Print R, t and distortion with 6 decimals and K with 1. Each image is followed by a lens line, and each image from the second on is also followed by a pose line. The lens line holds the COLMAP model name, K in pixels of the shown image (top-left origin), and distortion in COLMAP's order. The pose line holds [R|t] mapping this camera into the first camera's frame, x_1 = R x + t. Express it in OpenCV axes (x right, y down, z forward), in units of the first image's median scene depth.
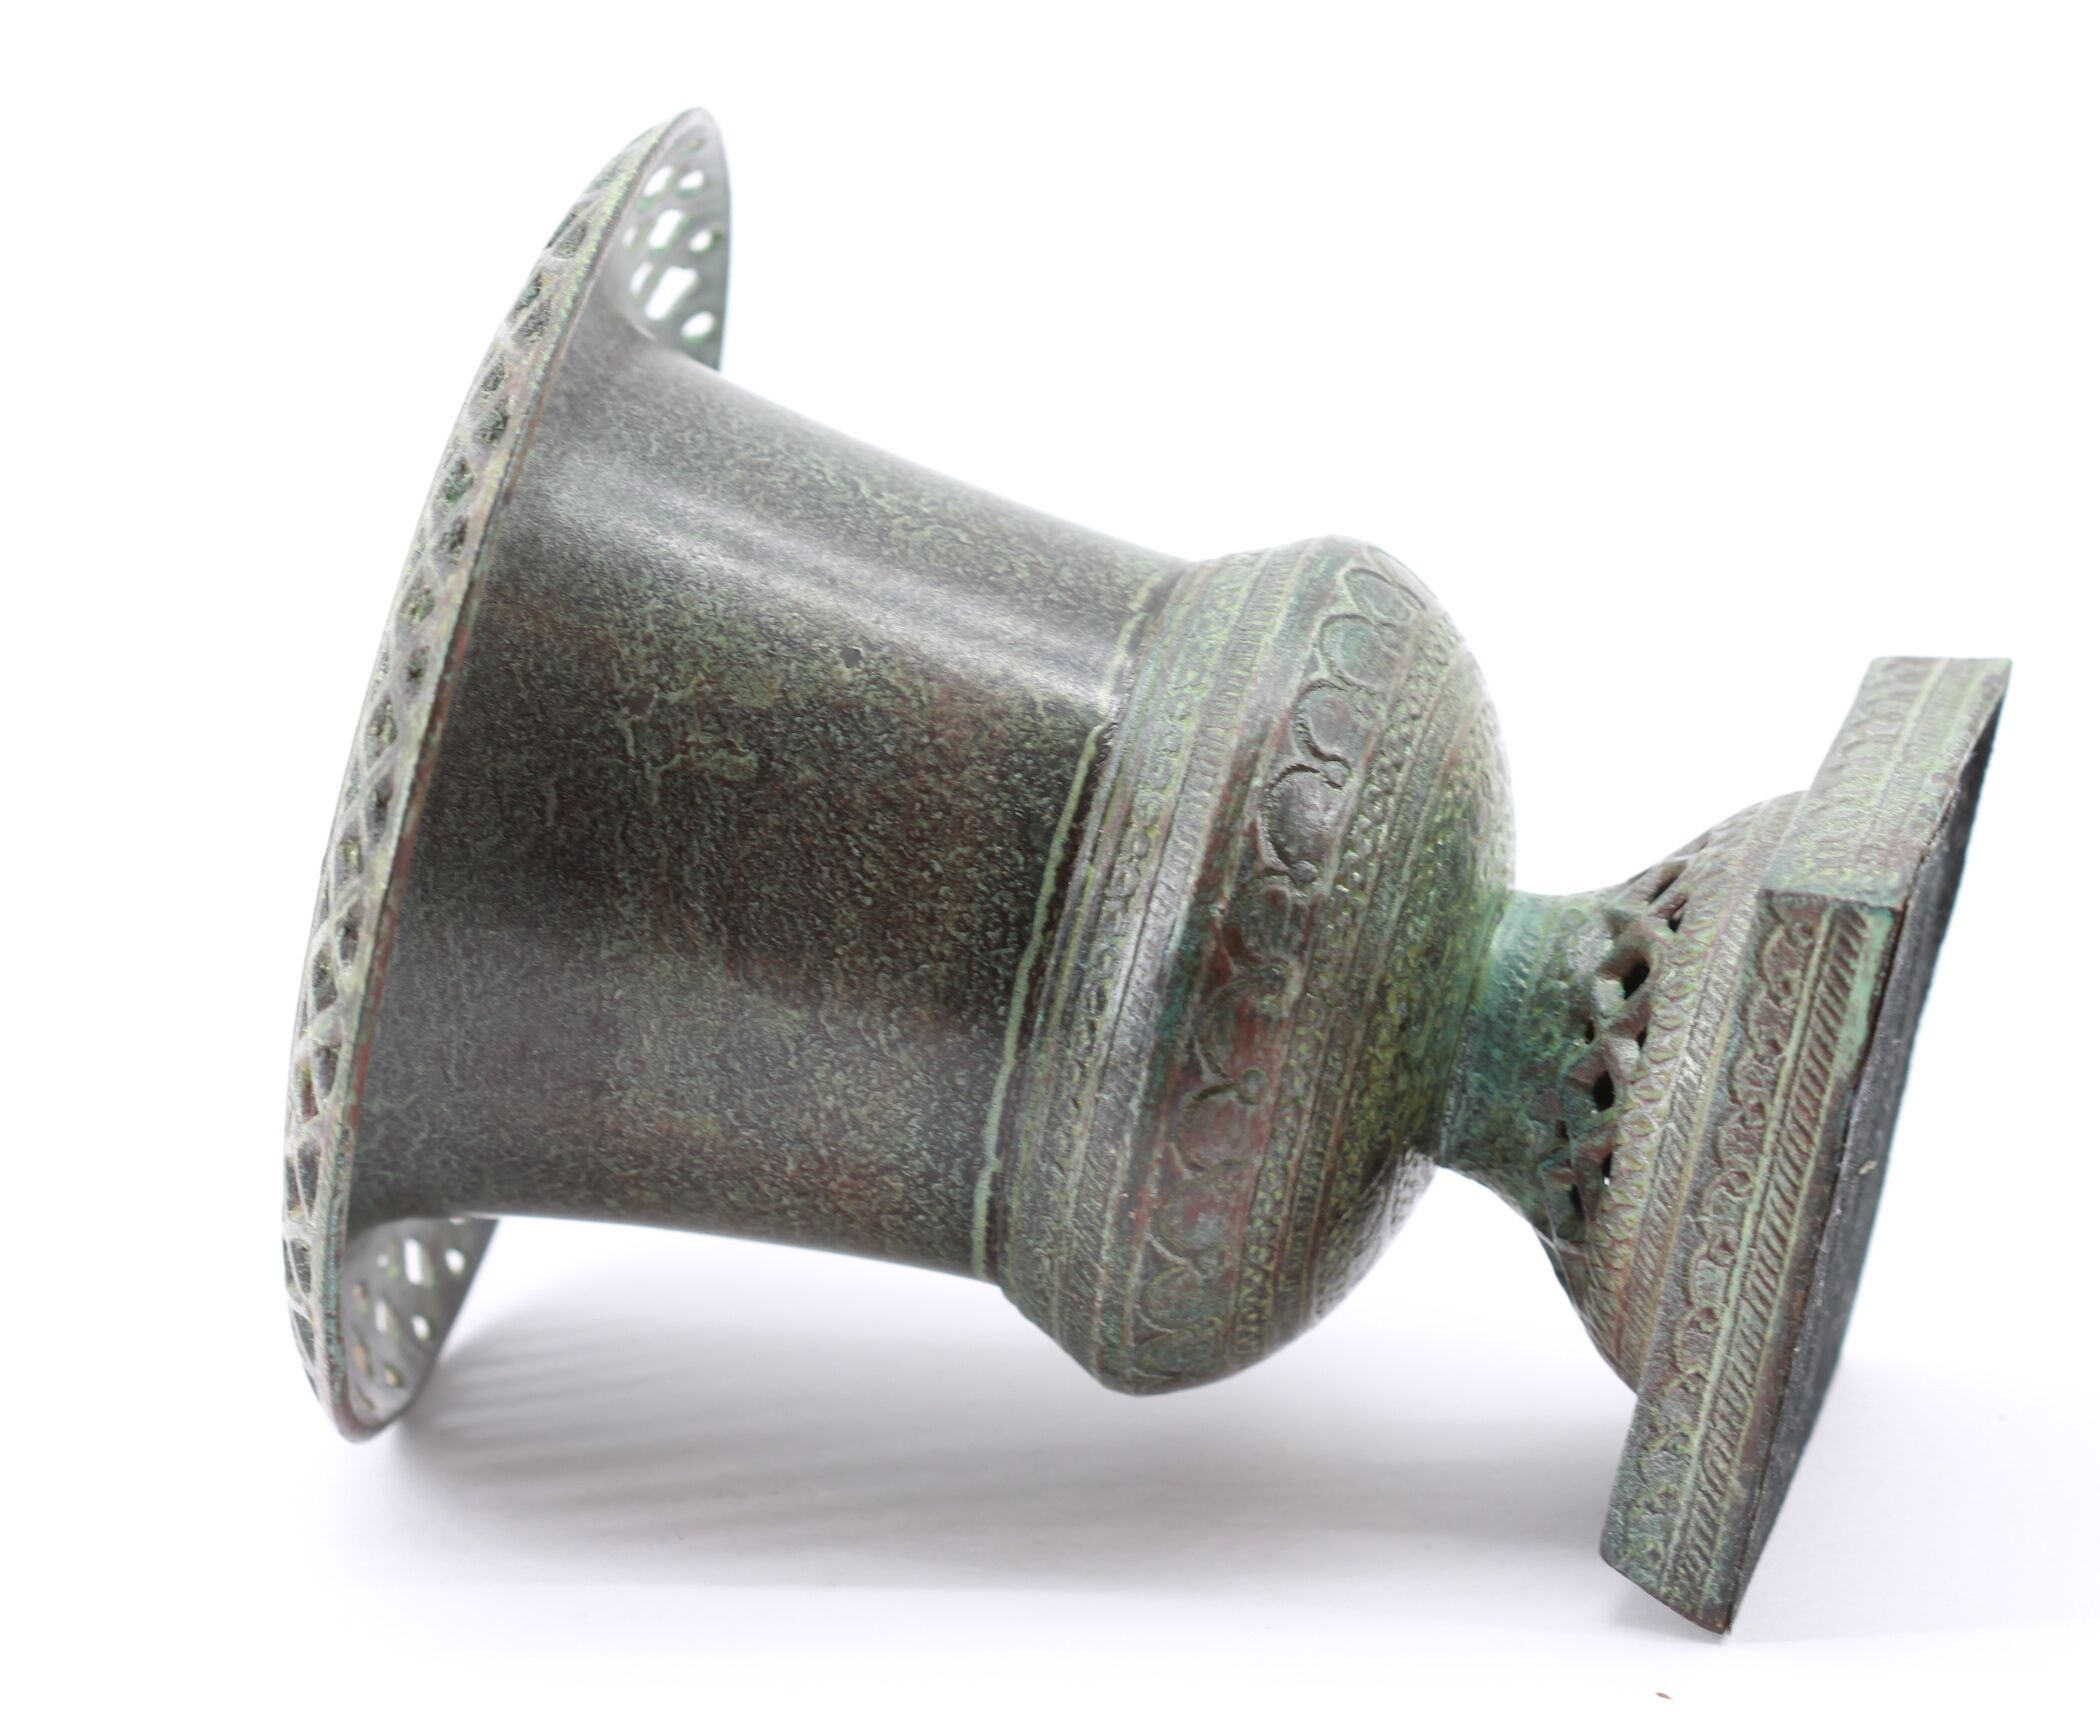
lens RADIAL K [[10736.6, 0, 1050.0], [0, 10736.6, 864.0], [0, 0, 1]] dist [-0.123523, -8.935617]
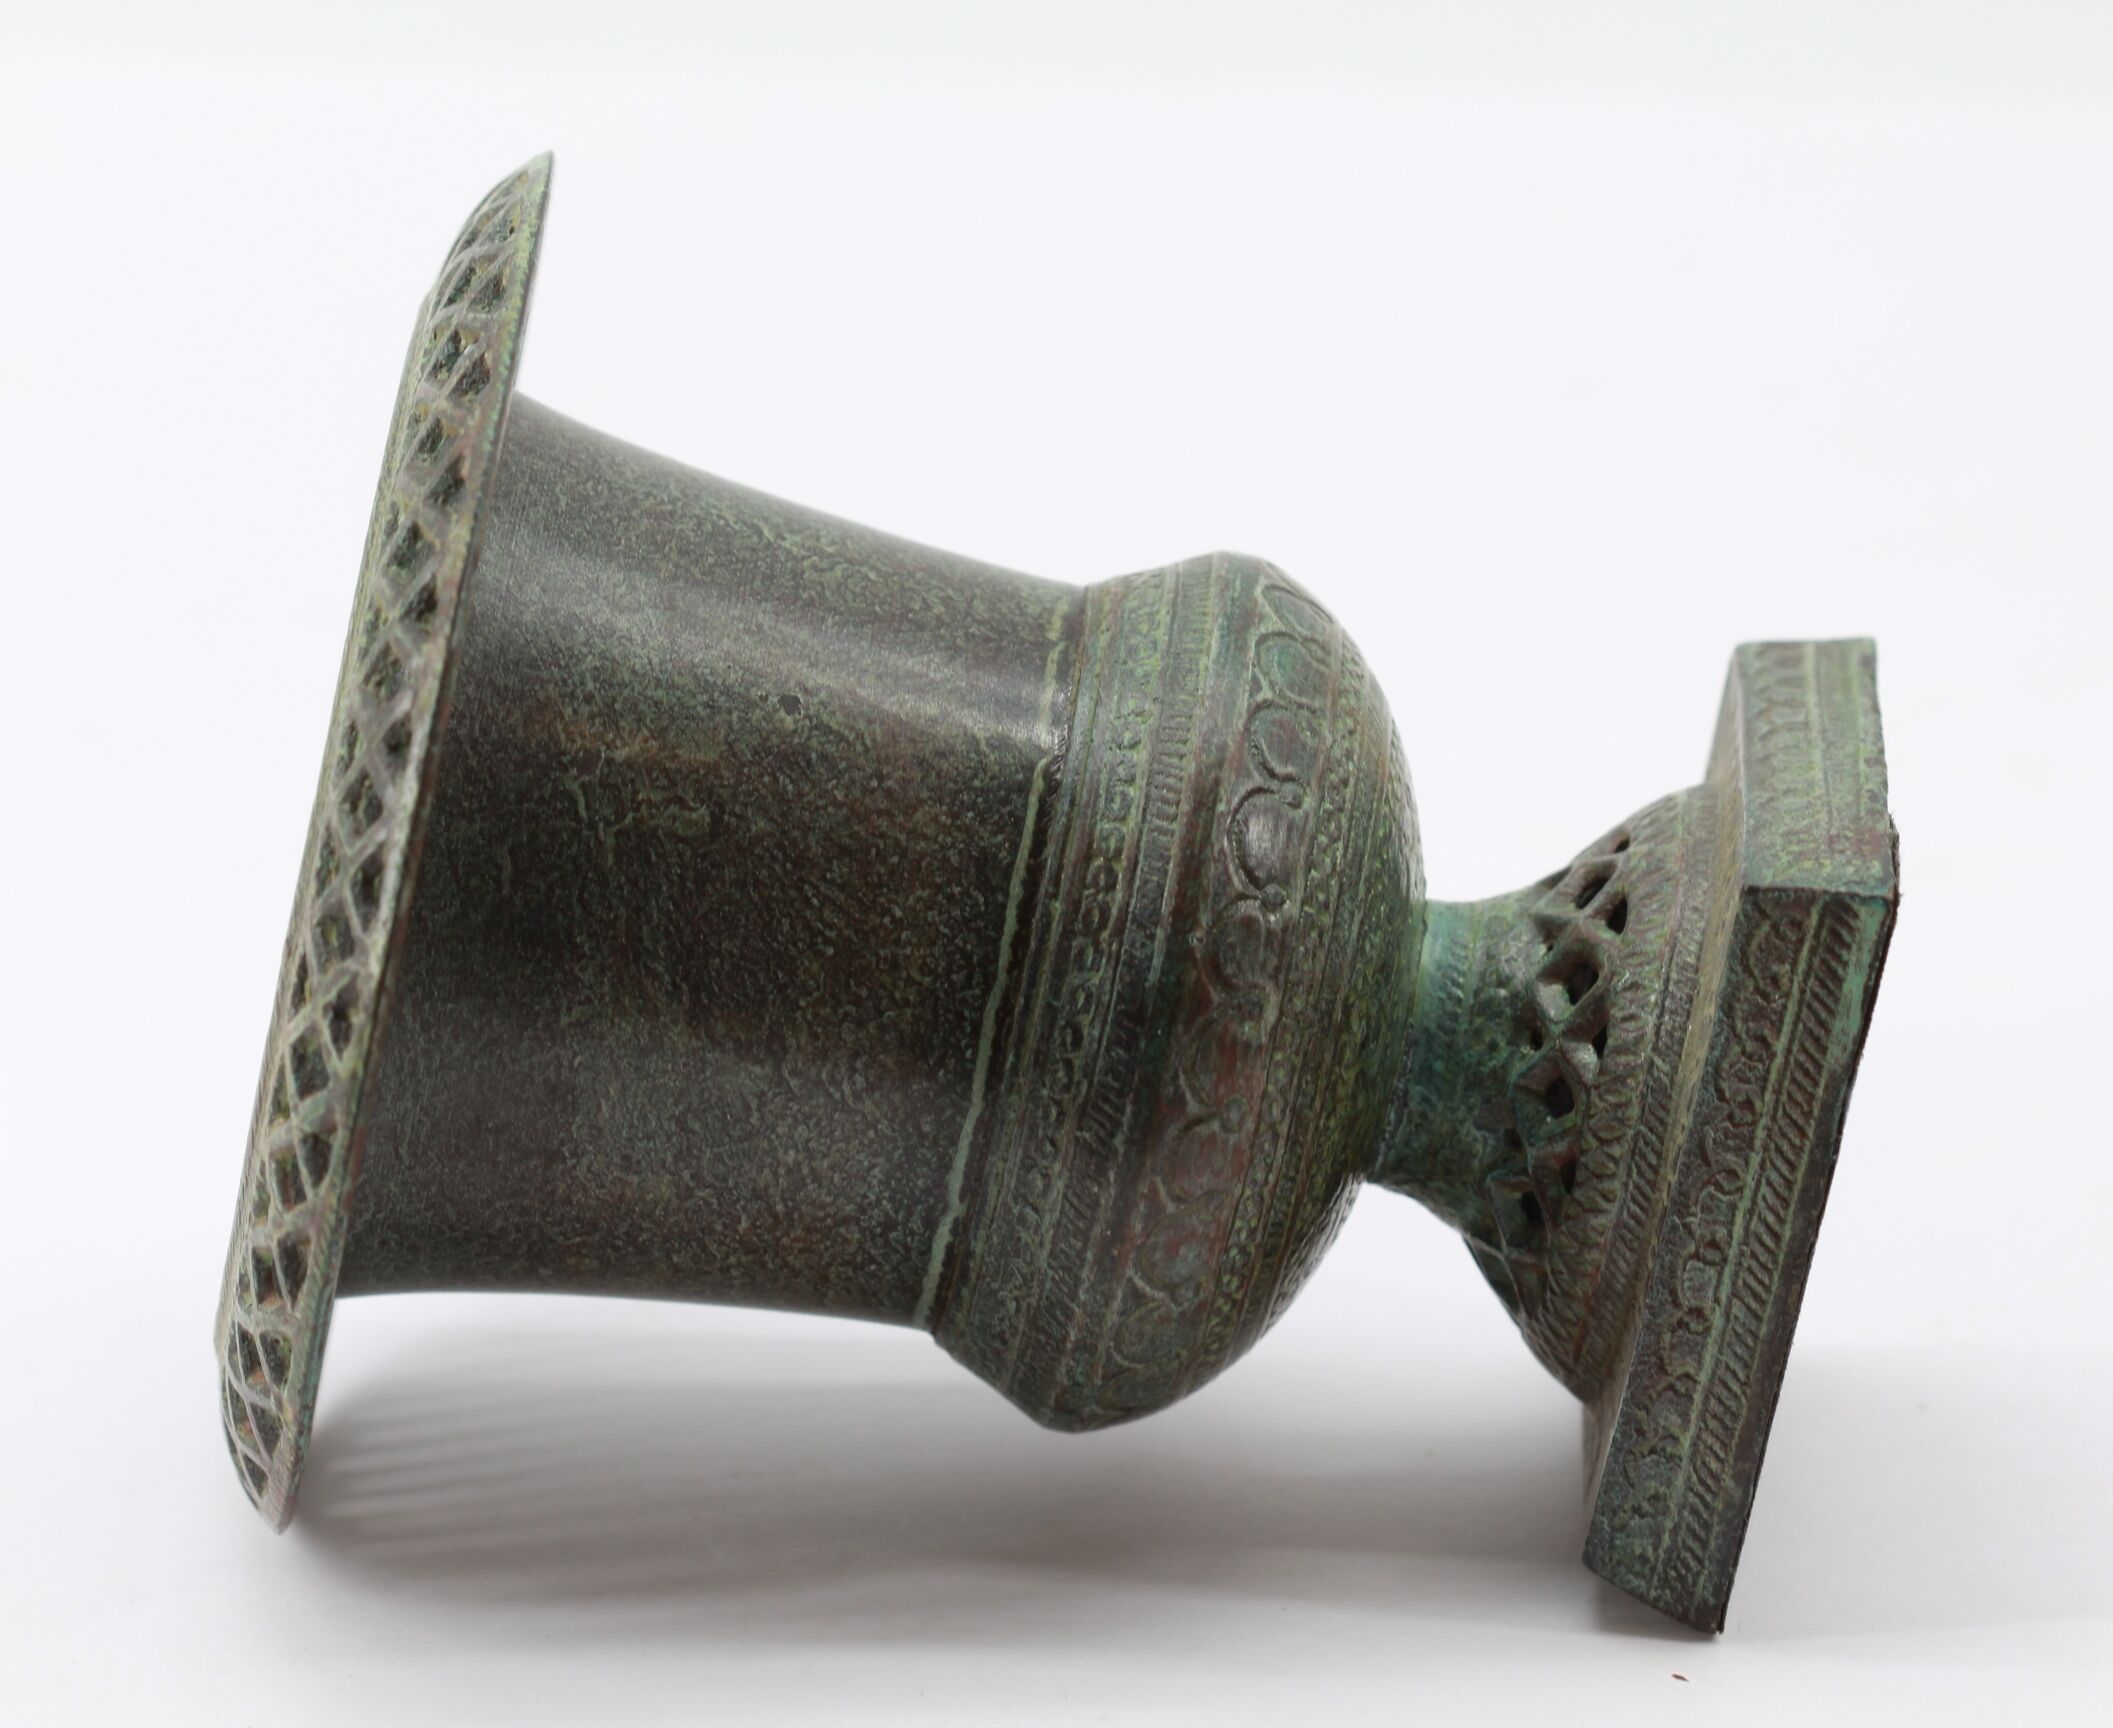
lens RADIAL K [[10803.1, 0, 1056.5], [0, 10803.1, 864.0], [0, 0, 1]] dist [-0.123523, -8.935617]
pose [[0.988099, -0.058694, 0.142181, -0.136526], [0.058110, 0.998276, 0.008266, -0.011442], [-0.142421, 0.000095, 0.989806, 0.017212]]
